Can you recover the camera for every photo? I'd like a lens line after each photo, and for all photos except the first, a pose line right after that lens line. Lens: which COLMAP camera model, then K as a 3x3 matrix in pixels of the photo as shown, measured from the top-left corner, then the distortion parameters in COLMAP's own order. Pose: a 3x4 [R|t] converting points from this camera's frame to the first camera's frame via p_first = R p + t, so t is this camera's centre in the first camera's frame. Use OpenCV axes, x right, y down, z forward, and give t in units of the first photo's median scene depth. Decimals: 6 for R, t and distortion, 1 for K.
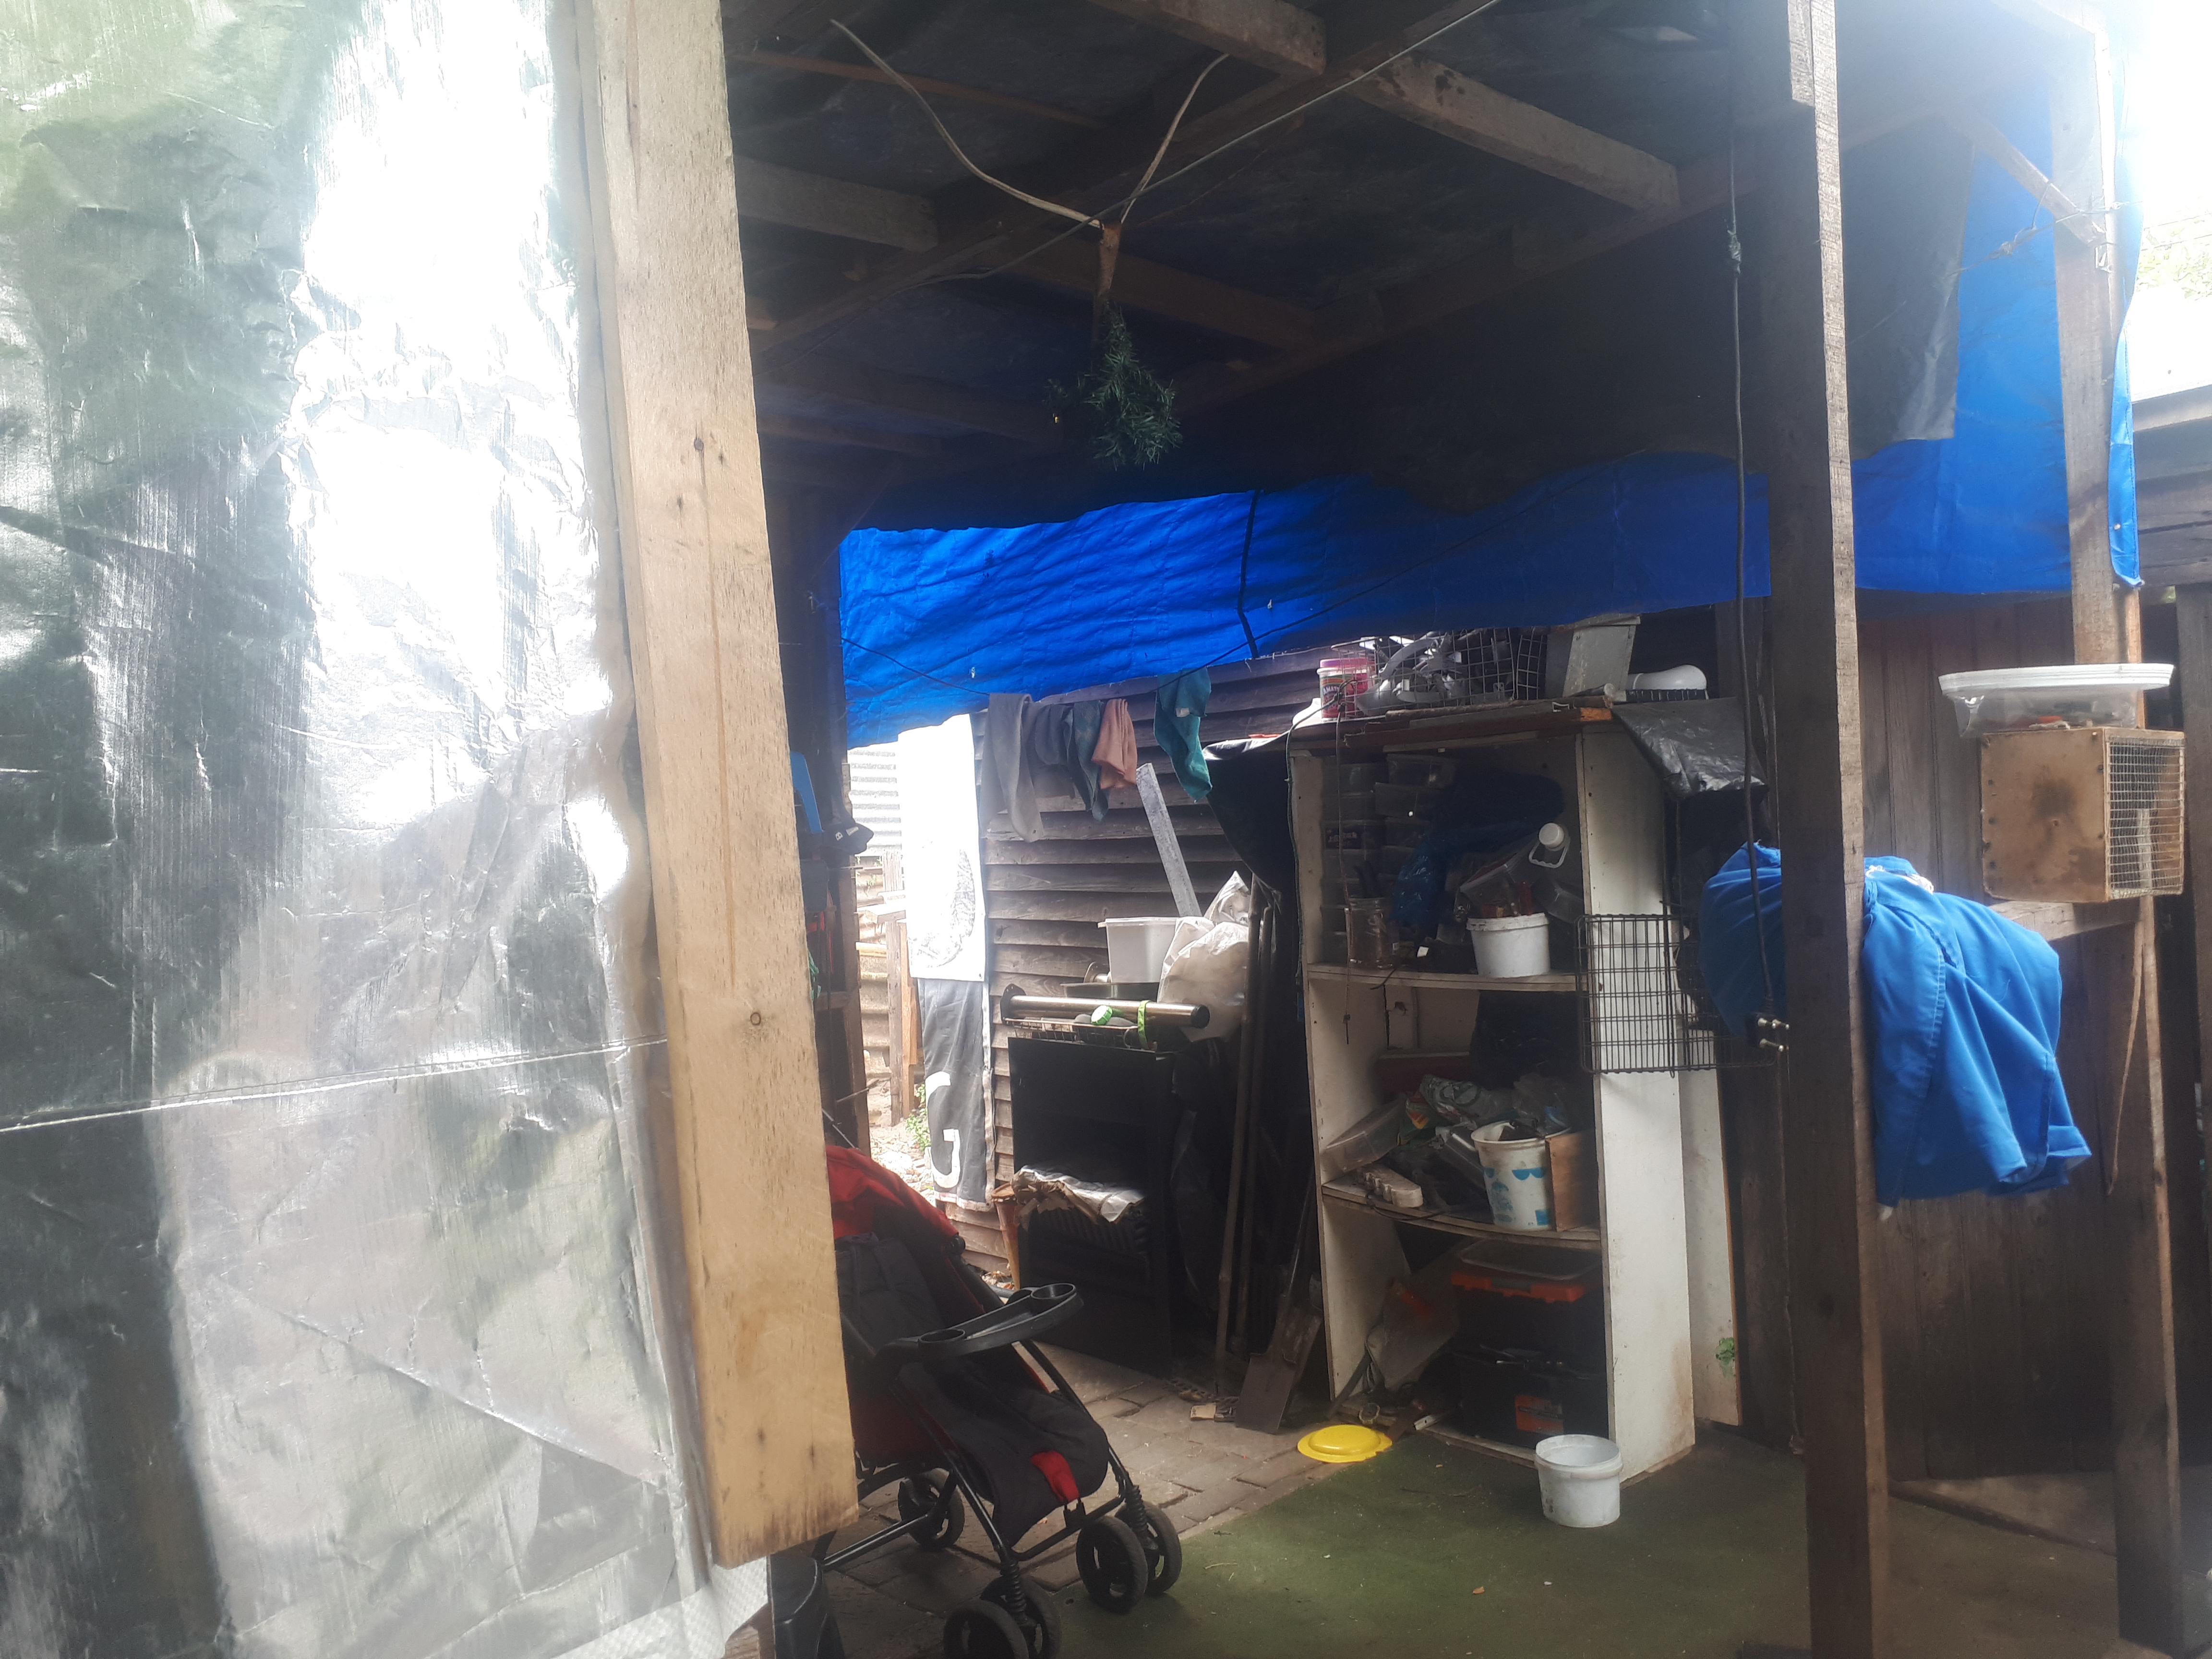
lens RADIAL K [[1738.9, 0, 1106.0], [0, 1738.9, 829.5], [0, 0, 1]] dist [0.257232, 0.002390]
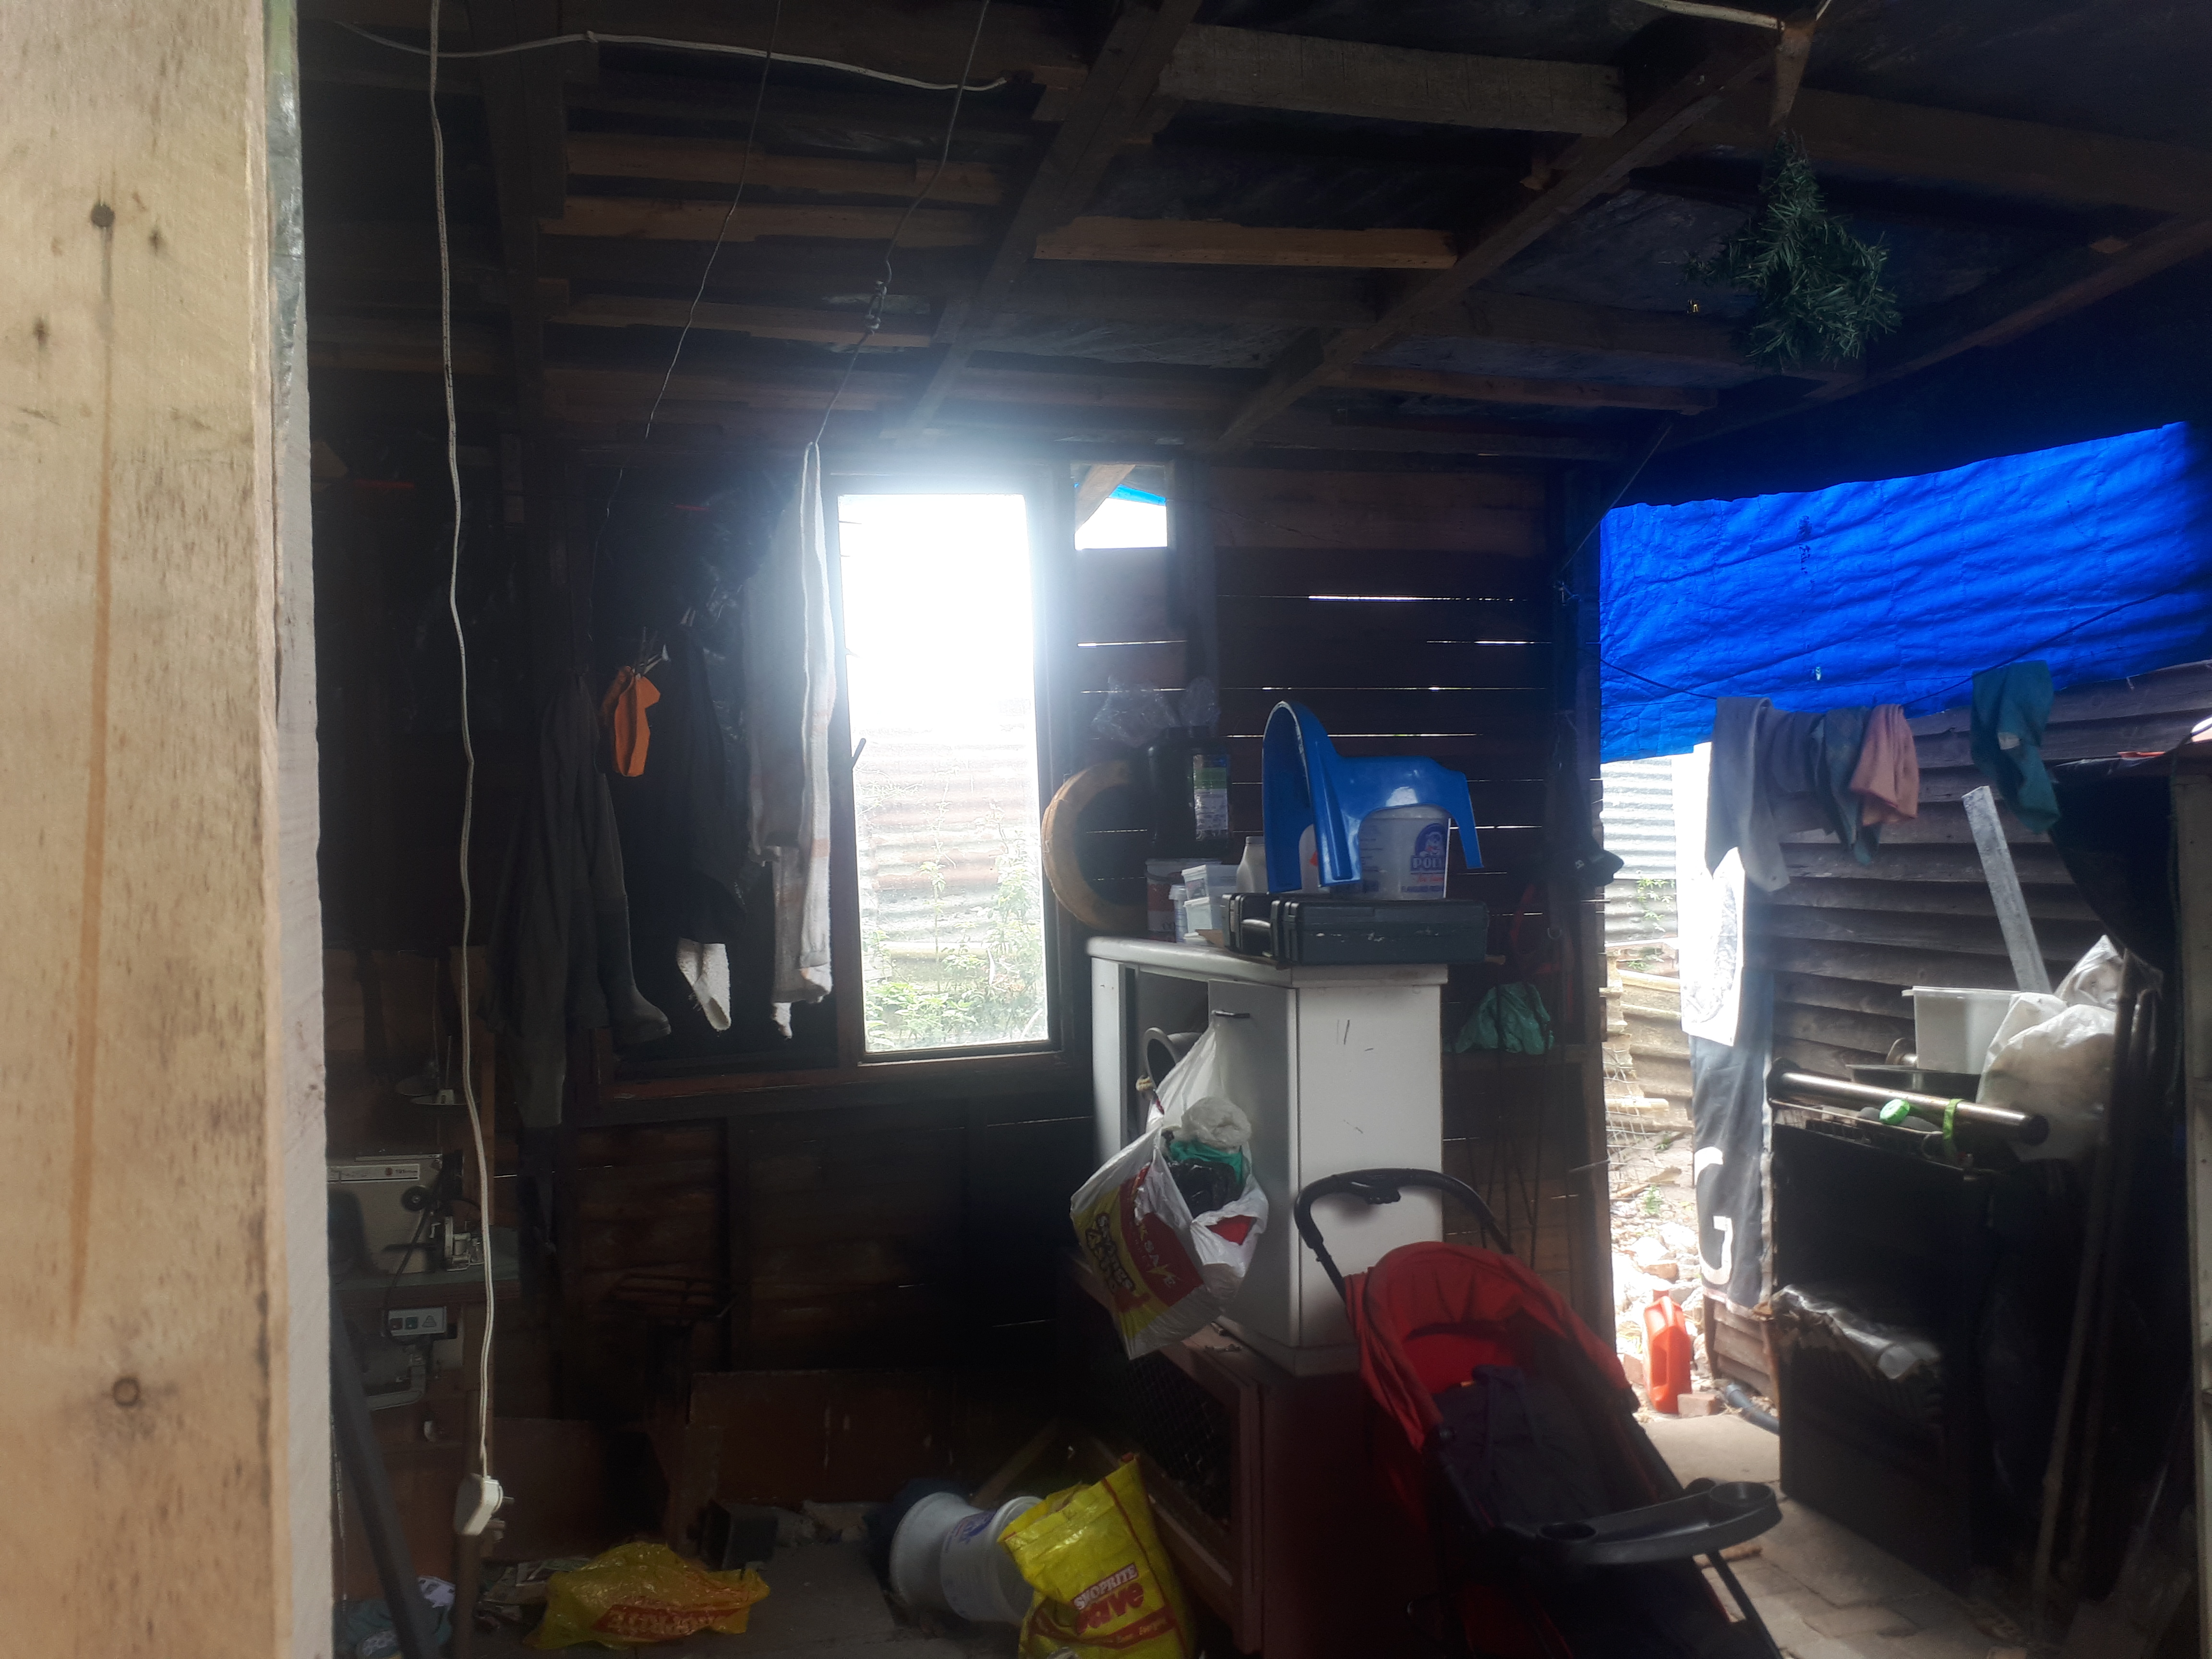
lens RADIAL K [[1795.2, 0, 1107.4], [0, 1795.2, 844.8], [0, 0, 1]] dist [0.017357, 0.018677]
pose [[0.888930, 0.034310, -0.456757, 0.048937], [-0.032130, 0.999405, 0.012542, -0.010645], [0.456915, 0.003526, 0.889503, 0.128994]]
